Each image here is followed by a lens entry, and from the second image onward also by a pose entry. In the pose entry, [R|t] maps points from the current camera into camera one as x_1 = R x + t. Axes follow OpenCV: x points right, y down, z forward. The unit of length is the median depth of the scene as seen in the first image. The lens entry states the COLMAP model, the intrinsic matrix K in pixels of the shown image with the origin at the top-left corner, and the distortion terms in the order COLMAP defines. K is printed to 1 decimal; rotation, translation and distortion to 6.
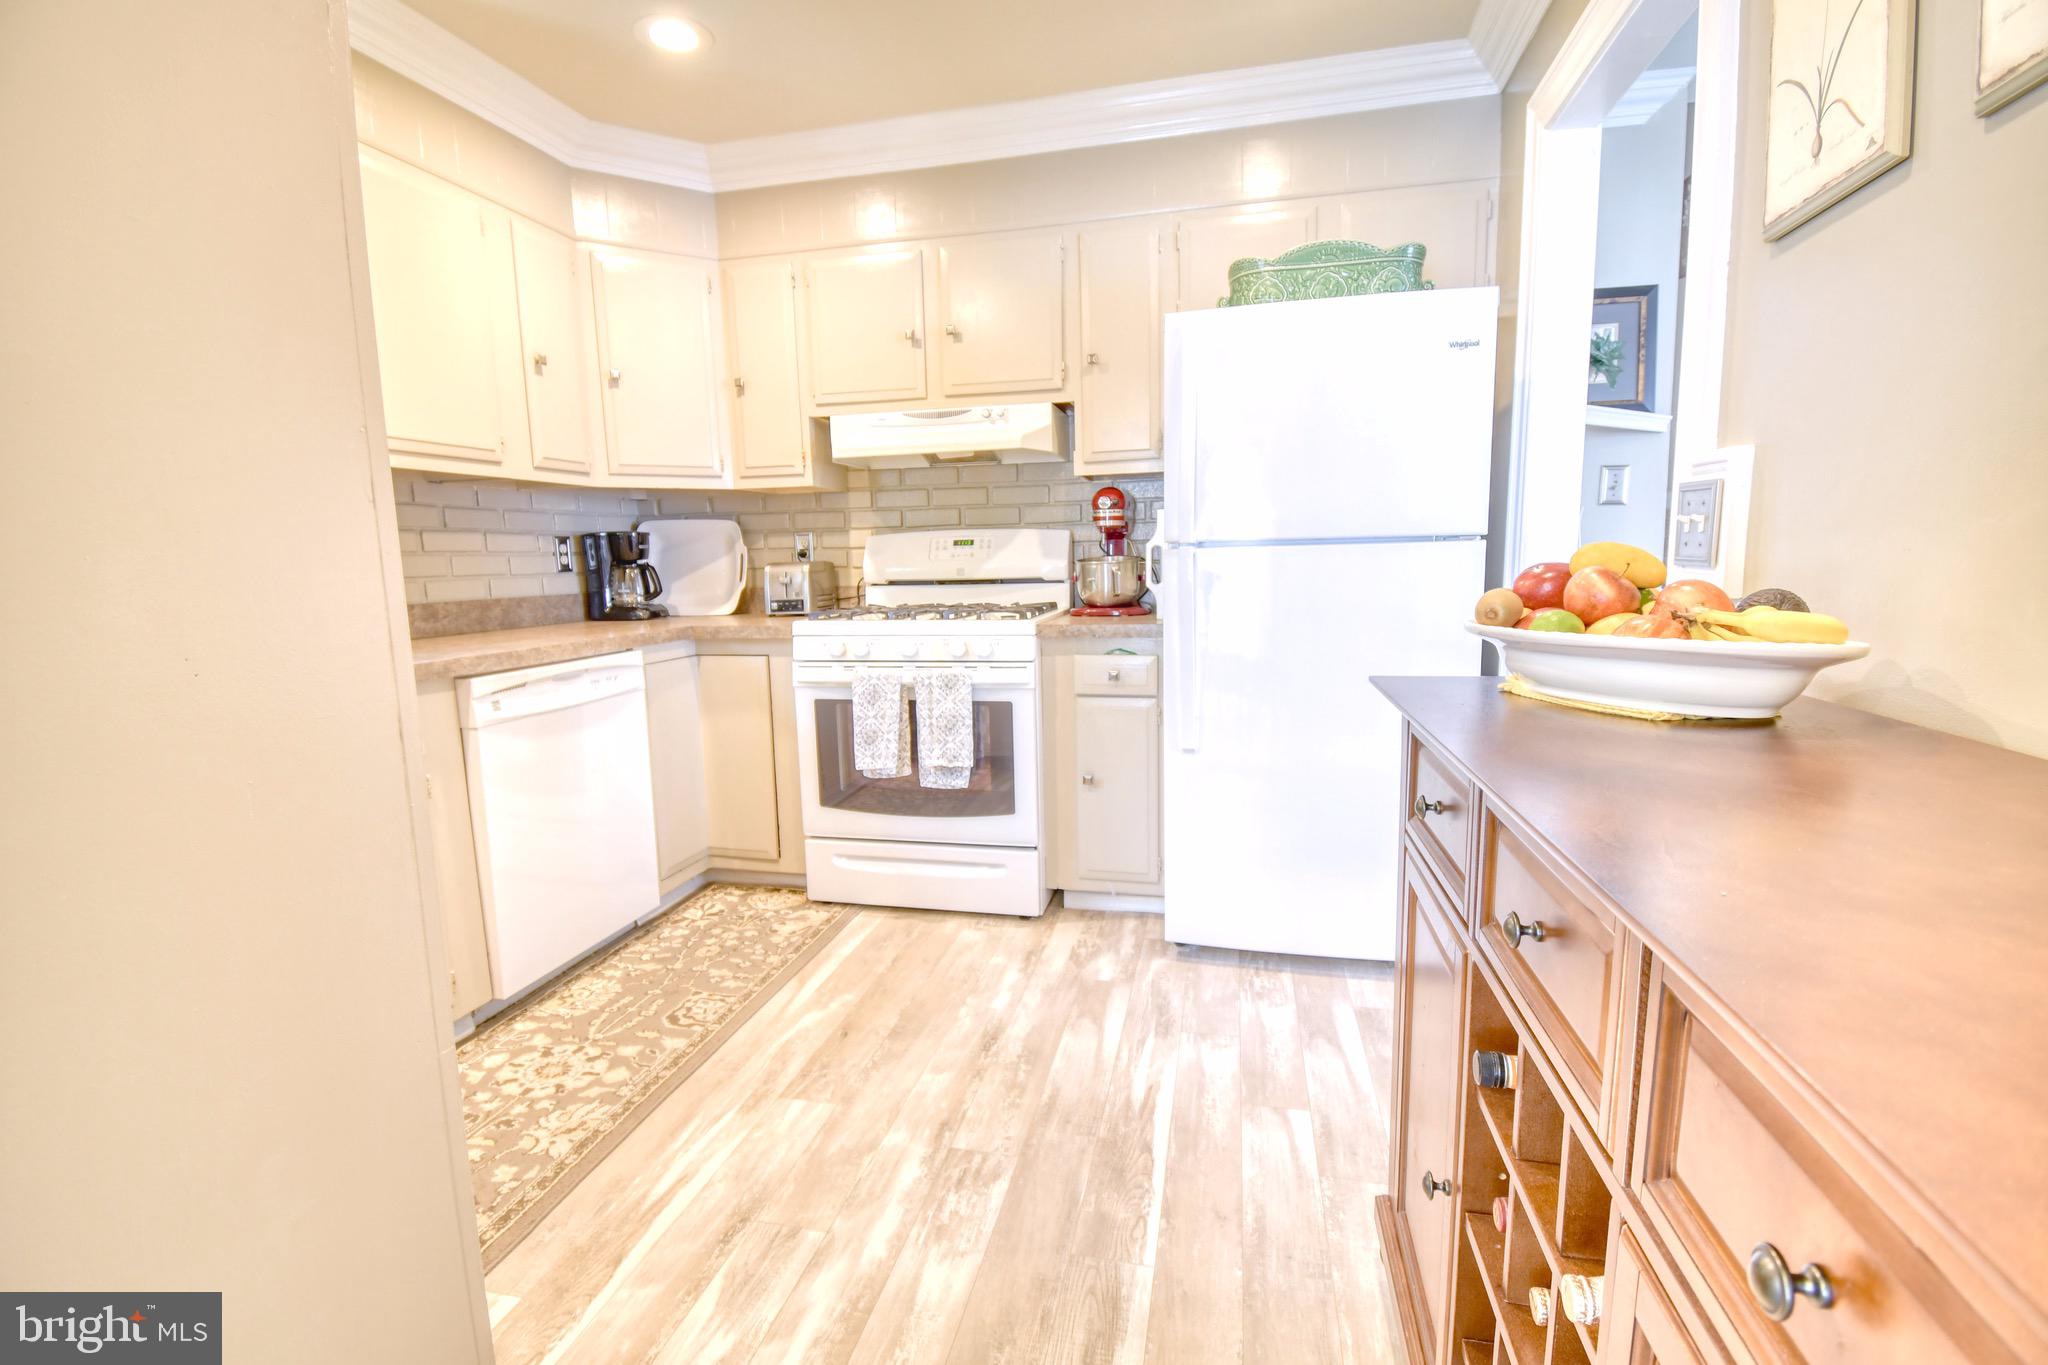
lens RADIAL K [[897.5, 0, 1022.1], [0, 897.5, 680.8], [0, 0, 1]] dist [0.022314, -0.025773]
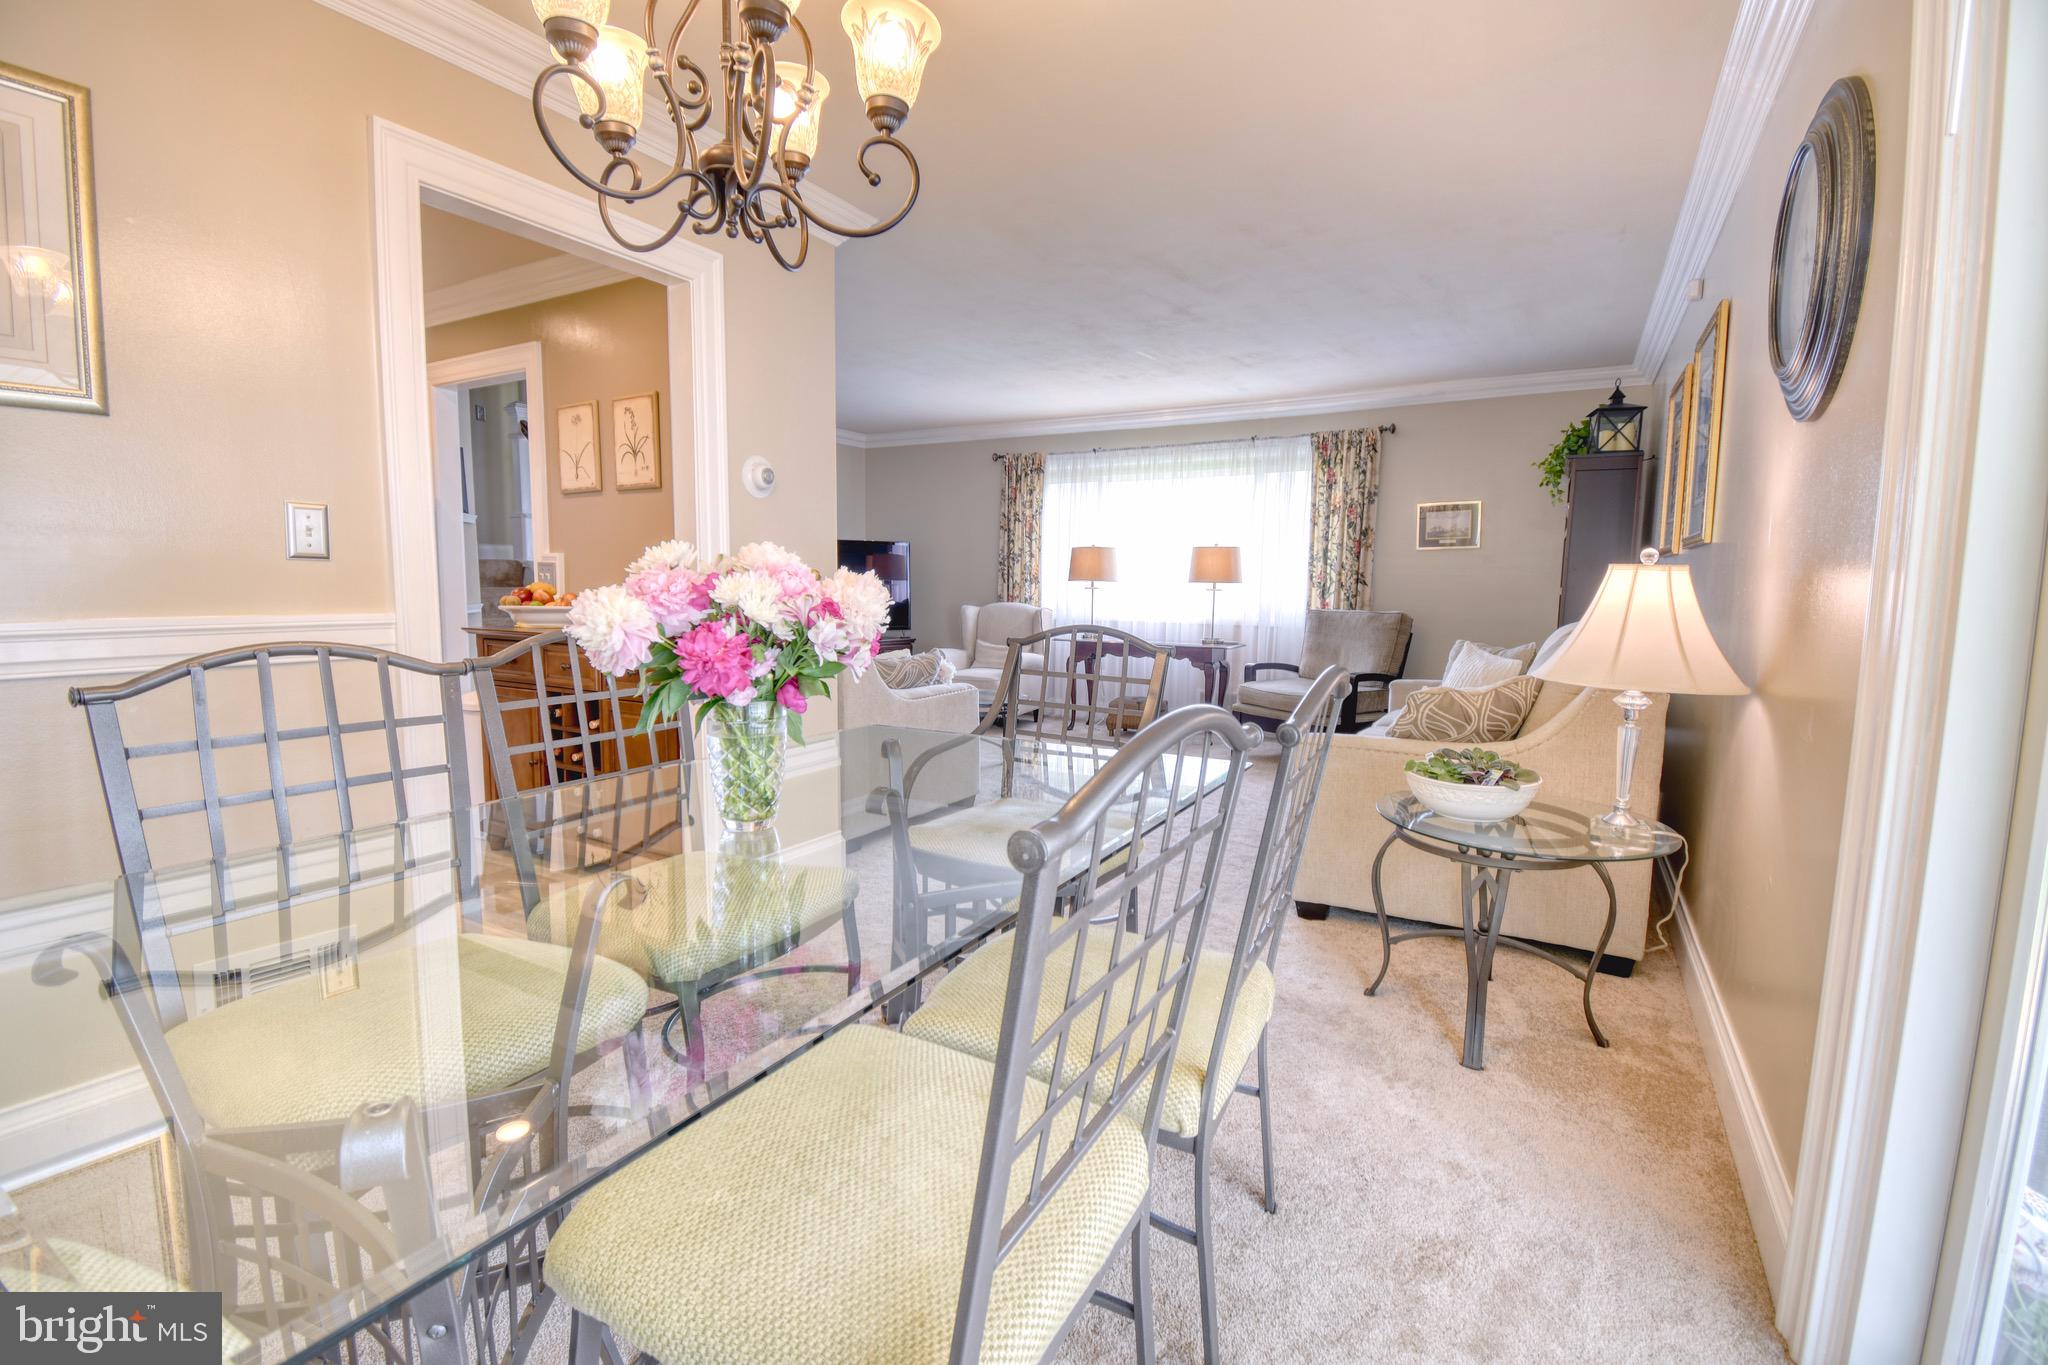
lens RADIAL K [[897.5, 0, 1022.1], [0, 897.5, 680.8], [0, 0, 1]] dist [0.022314, -0.025773]
pose [[0.303390, -0.072654, 0.950092, -1.015466], [0.103815, 0.993674, 0.042836, 0.127552], [-0.947194, 0.085638, 0.309014, -0.860864]]
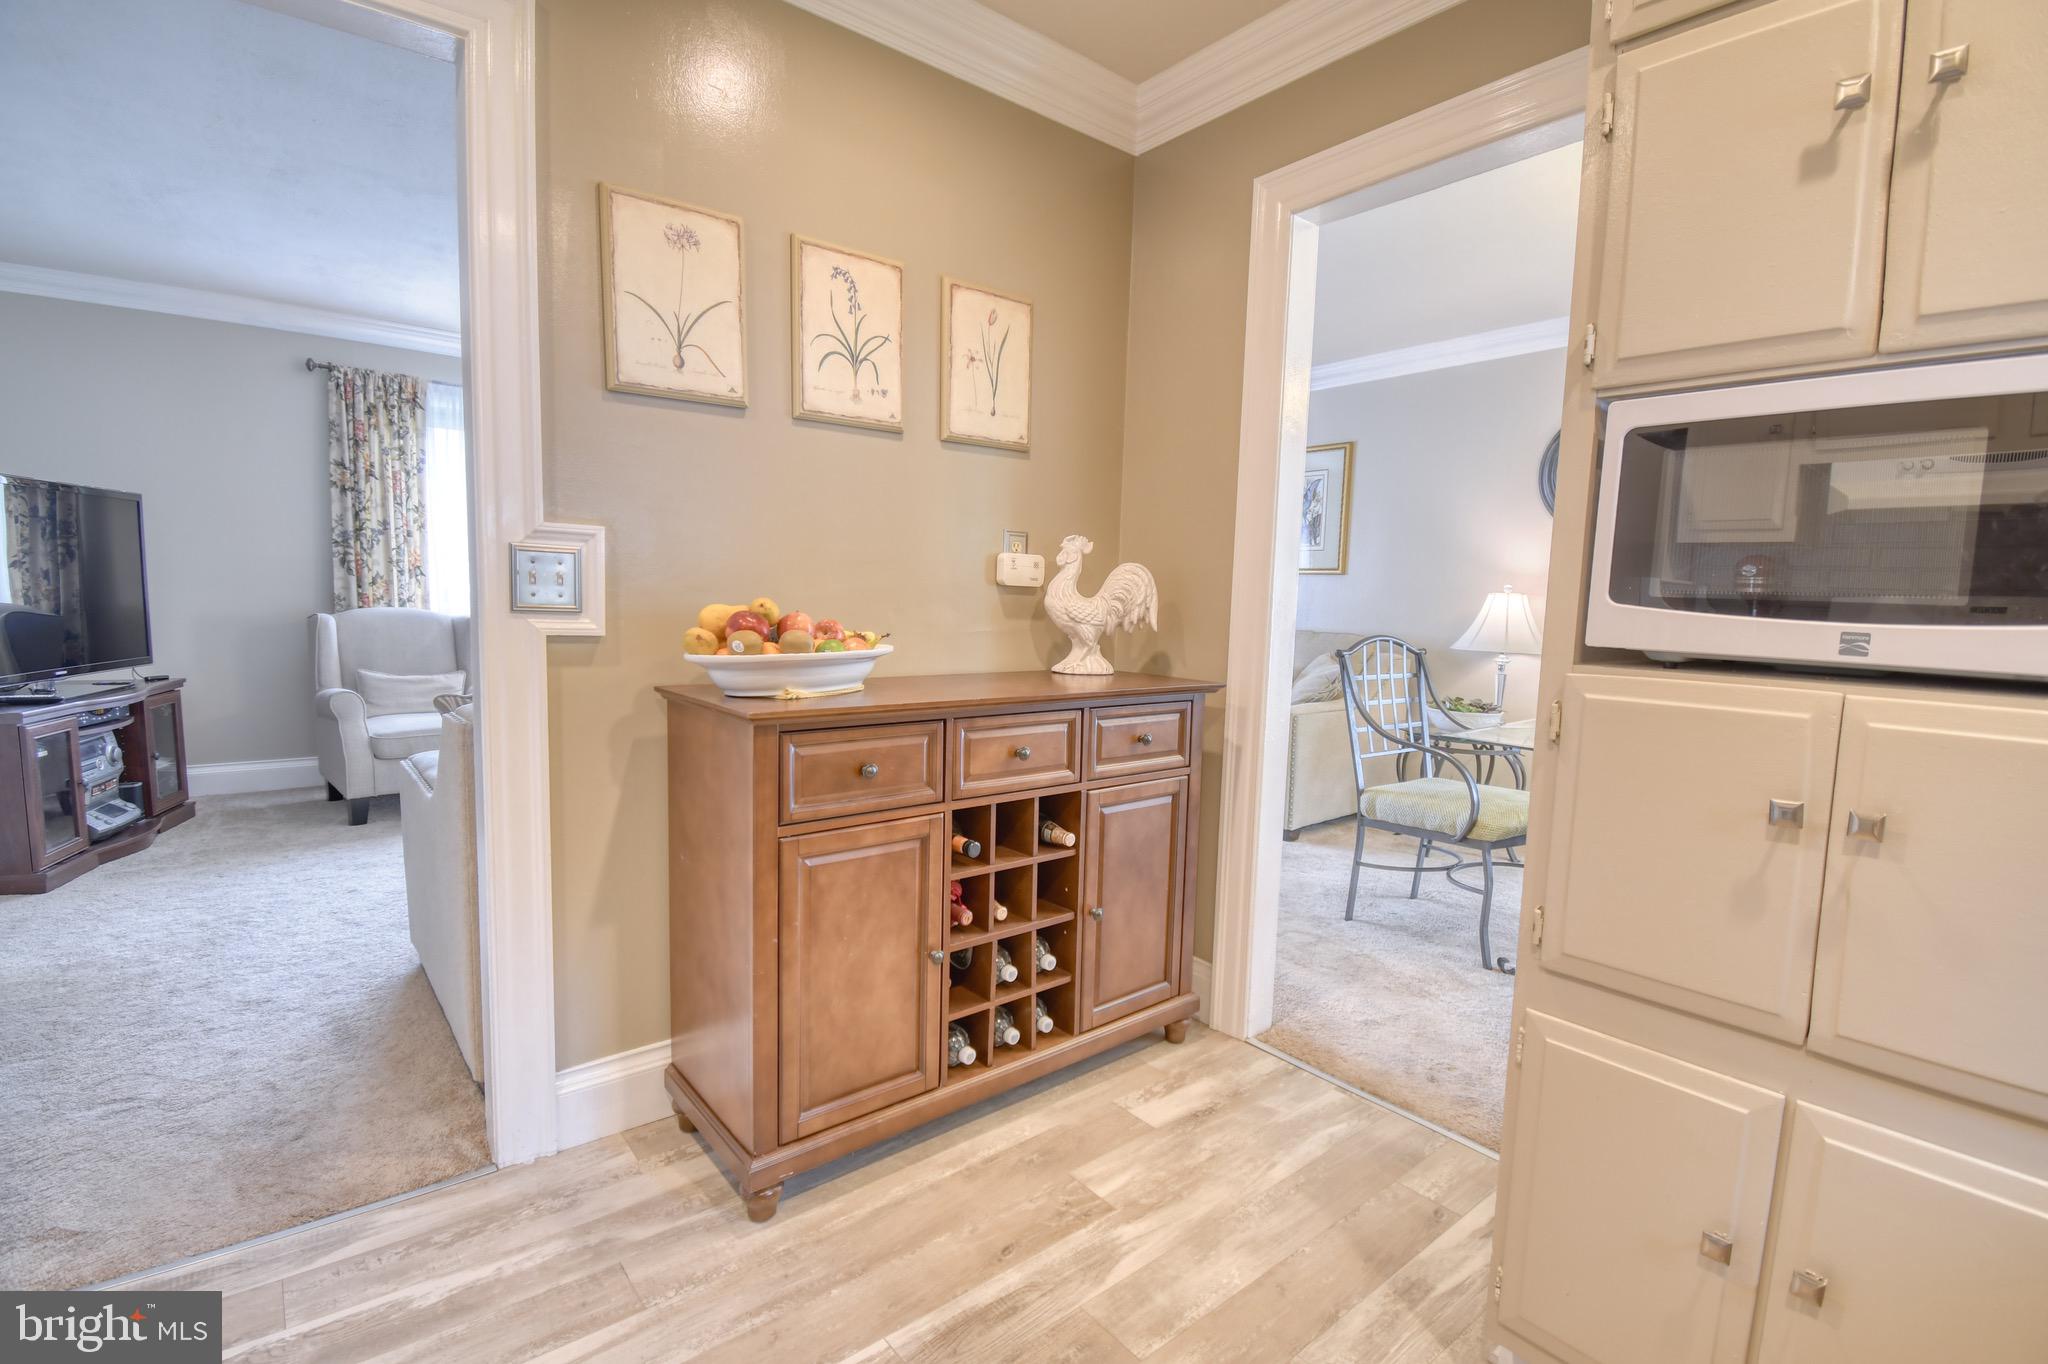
lens RADIAL K [[923.7, 0, 999.6], [0, 923.7, 683.8], [0, 0, 1]] dist [0.023340, -0.024276]
pose [[-0.778409, -0.055230, 0.625323, -0.334741], [0.079855, 0.979318, 0.185900, -0.134357], [-0.622658, 0.194641, -0.757900, 0.962453]]
